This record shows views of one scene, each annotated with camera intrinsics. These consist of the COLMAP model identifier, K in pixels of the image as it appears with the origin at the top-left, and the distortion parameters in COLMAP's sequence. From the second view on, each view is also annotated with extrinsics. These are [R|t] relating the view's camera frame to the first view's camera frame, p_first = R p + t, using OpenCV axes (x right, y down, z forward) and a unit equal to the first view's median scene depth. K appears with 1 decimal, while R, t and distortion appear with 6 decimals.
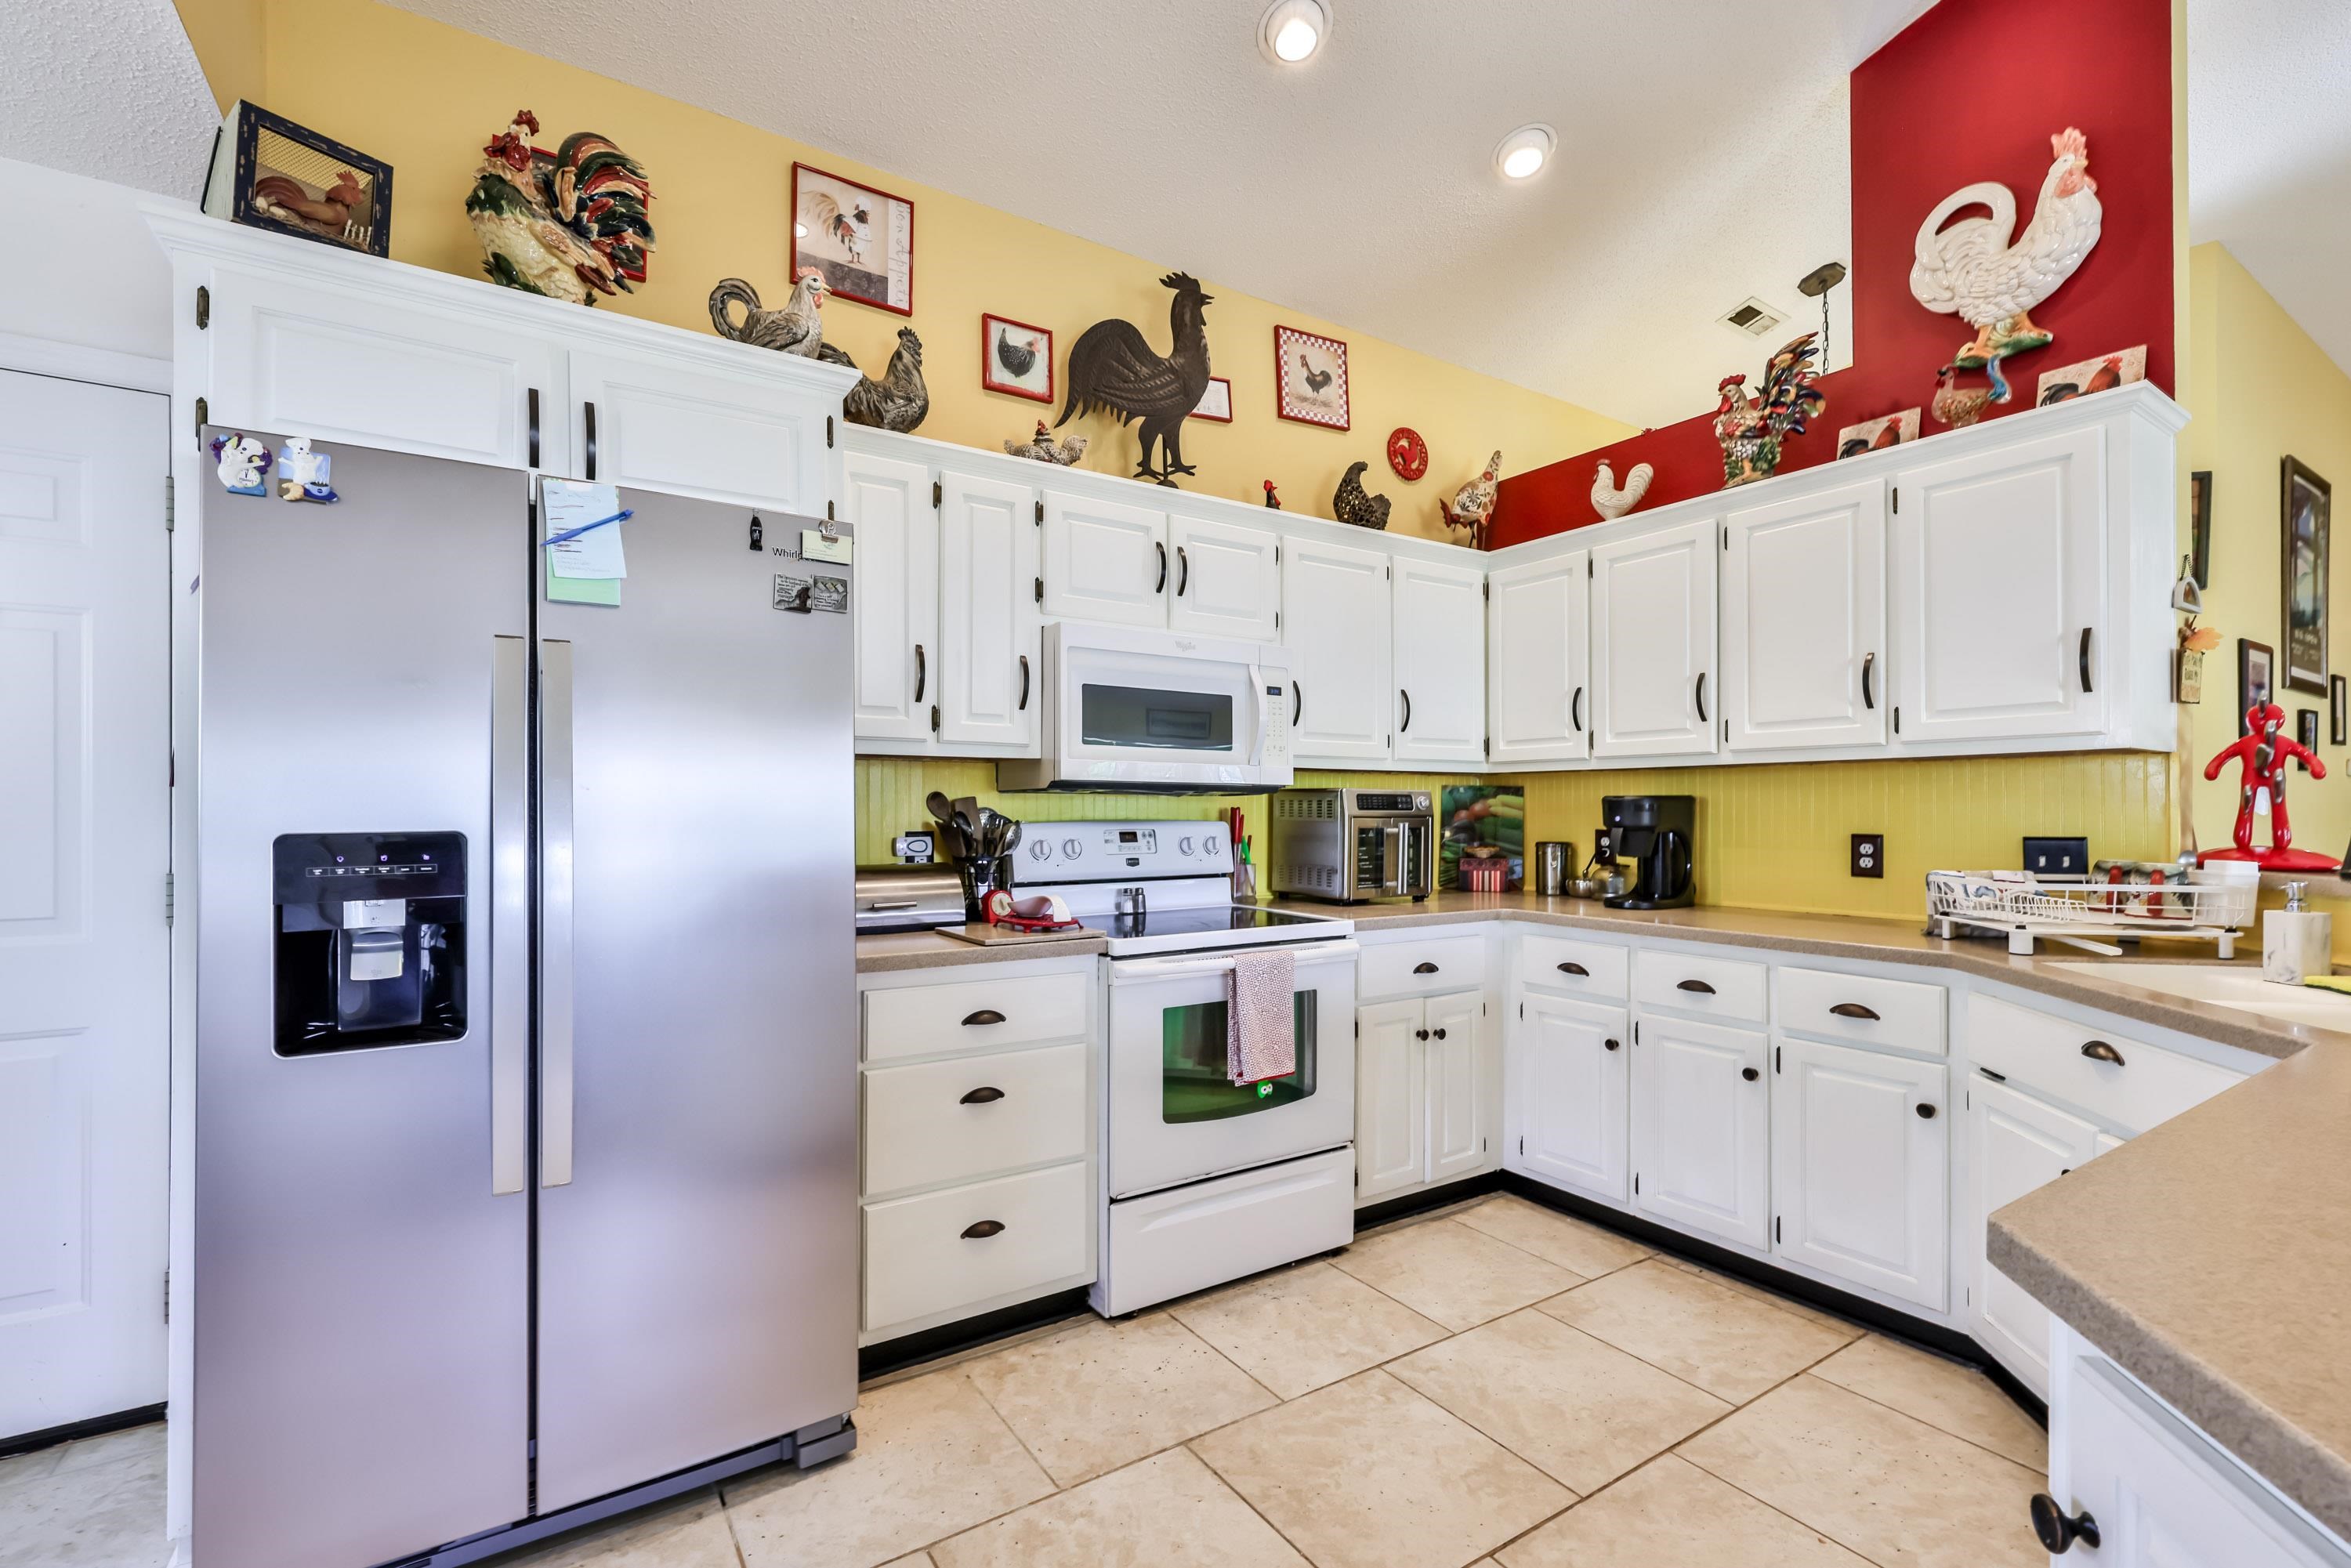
lens RADIAL K [[996.3, 0, 1162.4], [0, 996.3, 801.3], [0, 0, 1]] dist [-0.003741, 0.000848]
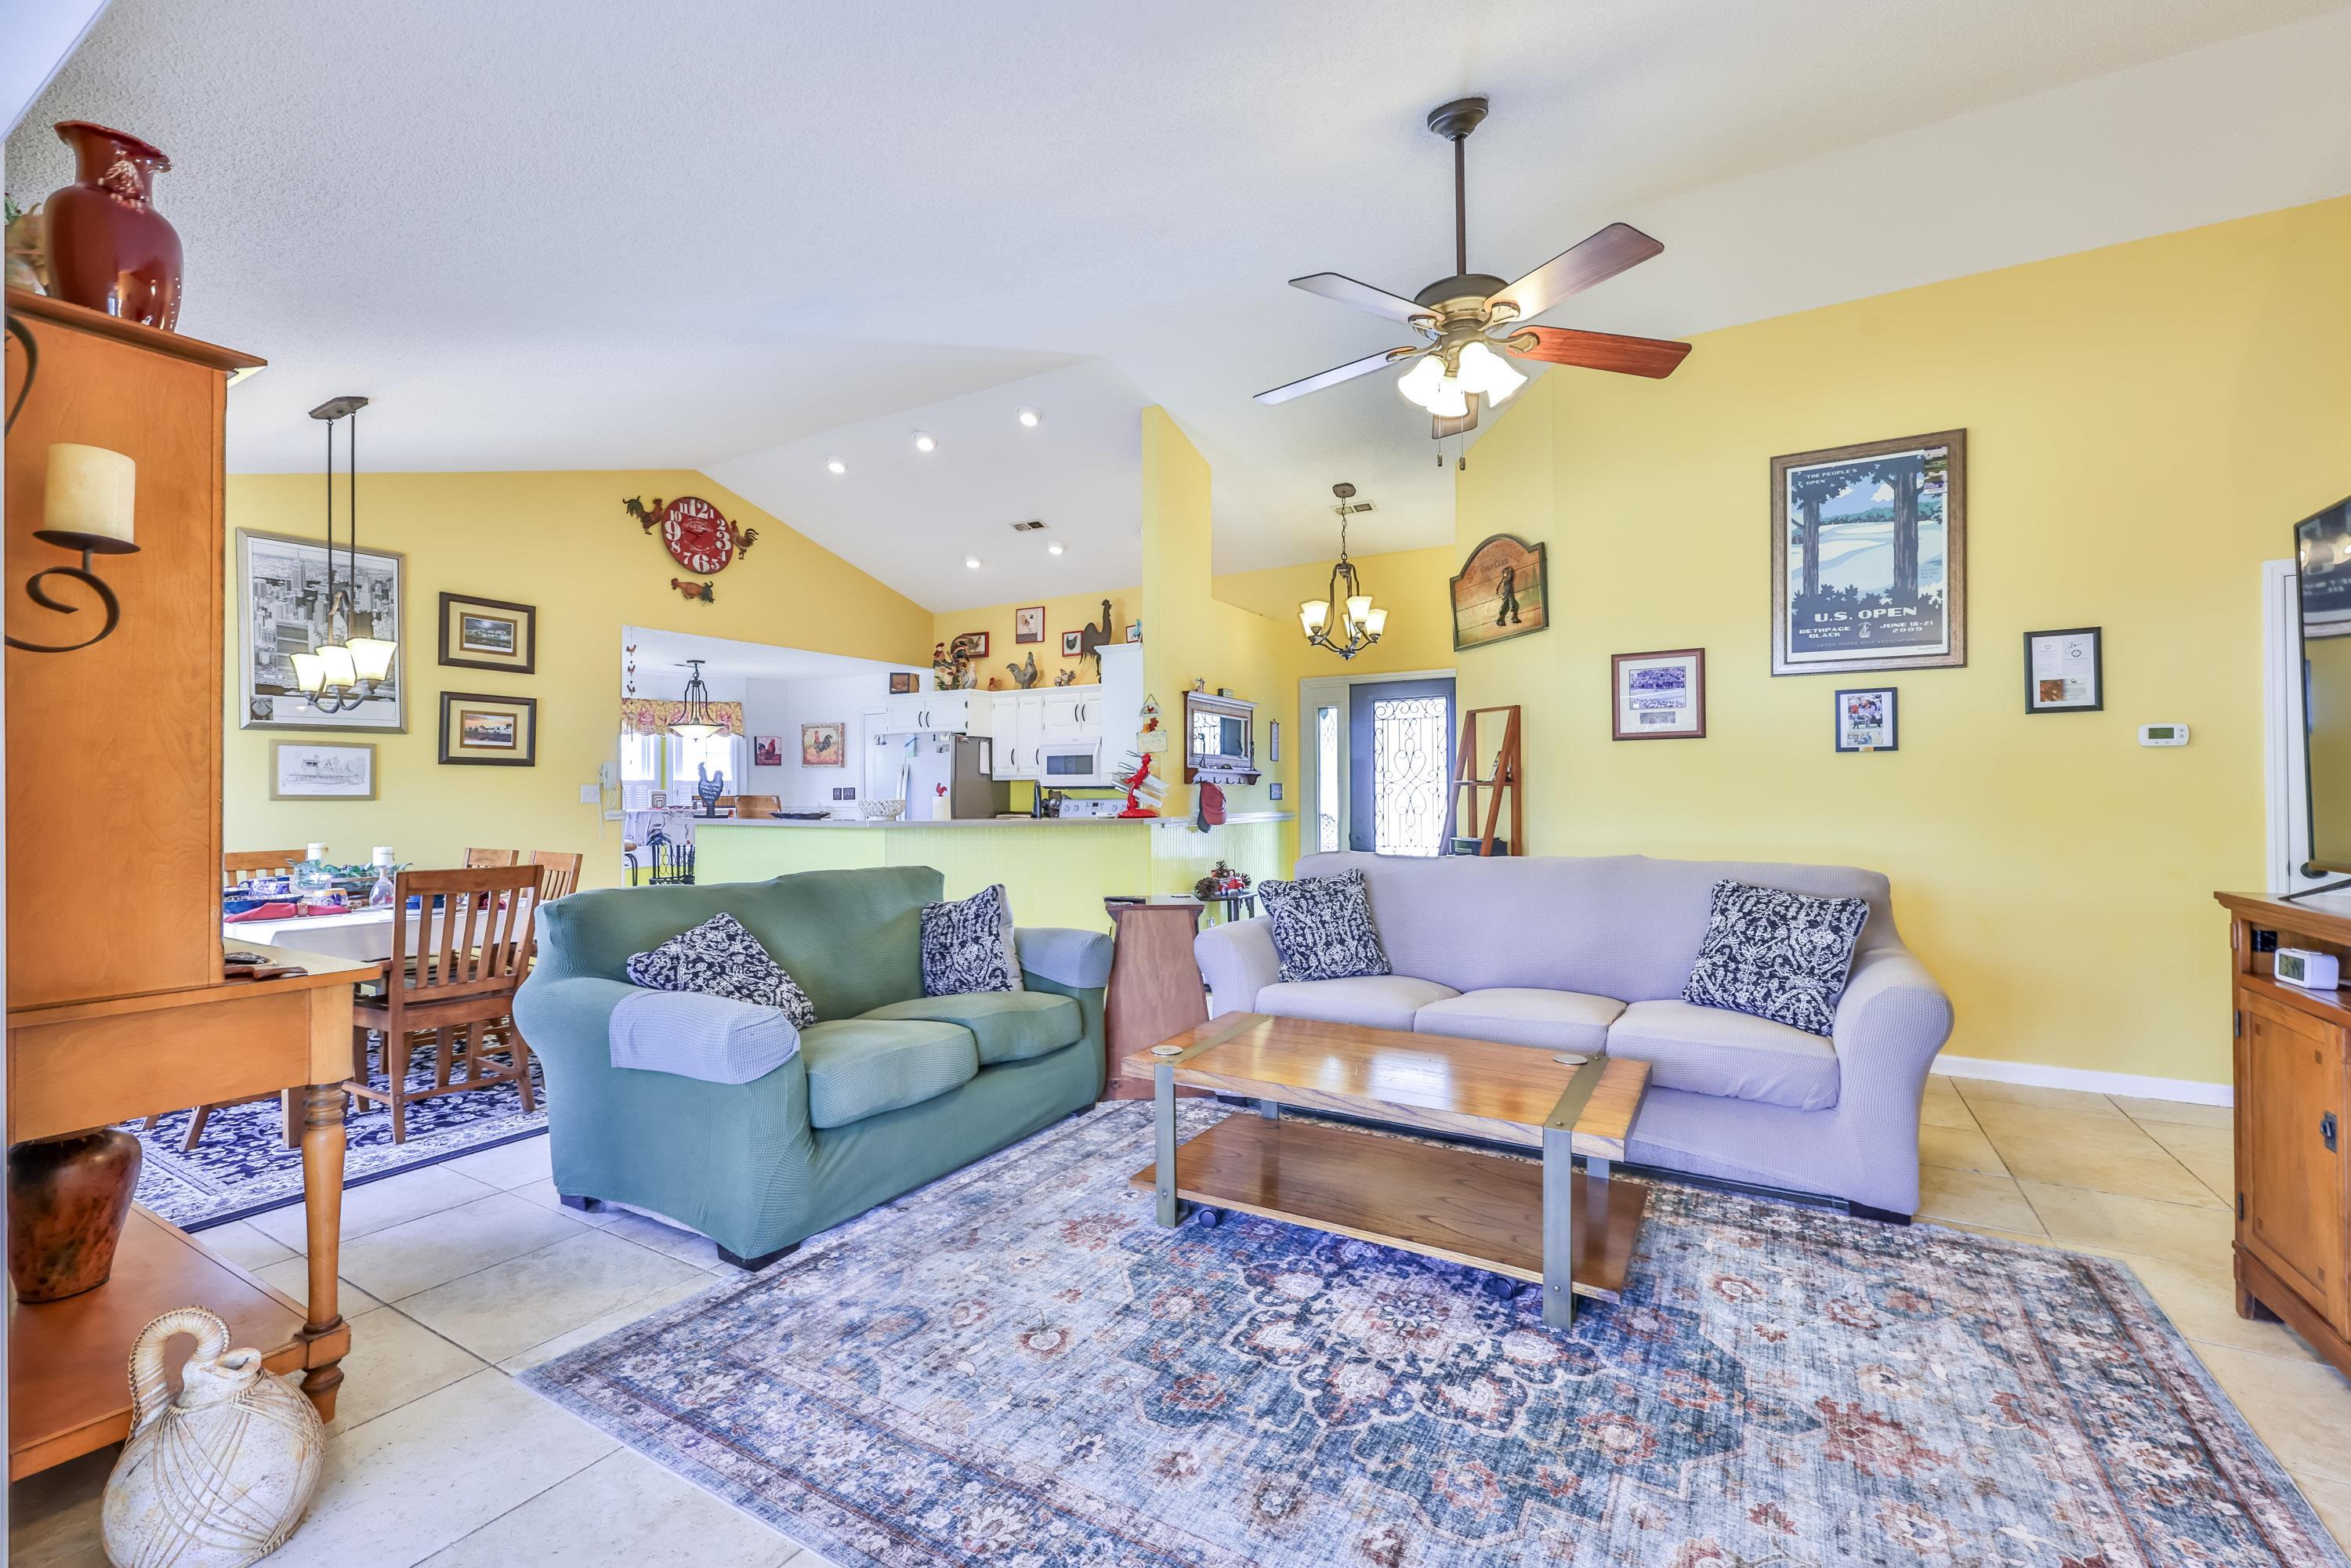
lens RADIAL K [[996.3, 0, 1171.2], [0, 996.3, 780.8], [0, 0, 1]] dist [-0.003741, 0.000848]
pose [[0.455909, -0.016391, -0.889876, 2.657450], [0.012402, 0.999850, -0.012062, 0.005501], [0.889940, -0.005537, 0.456044, -0.096688]]
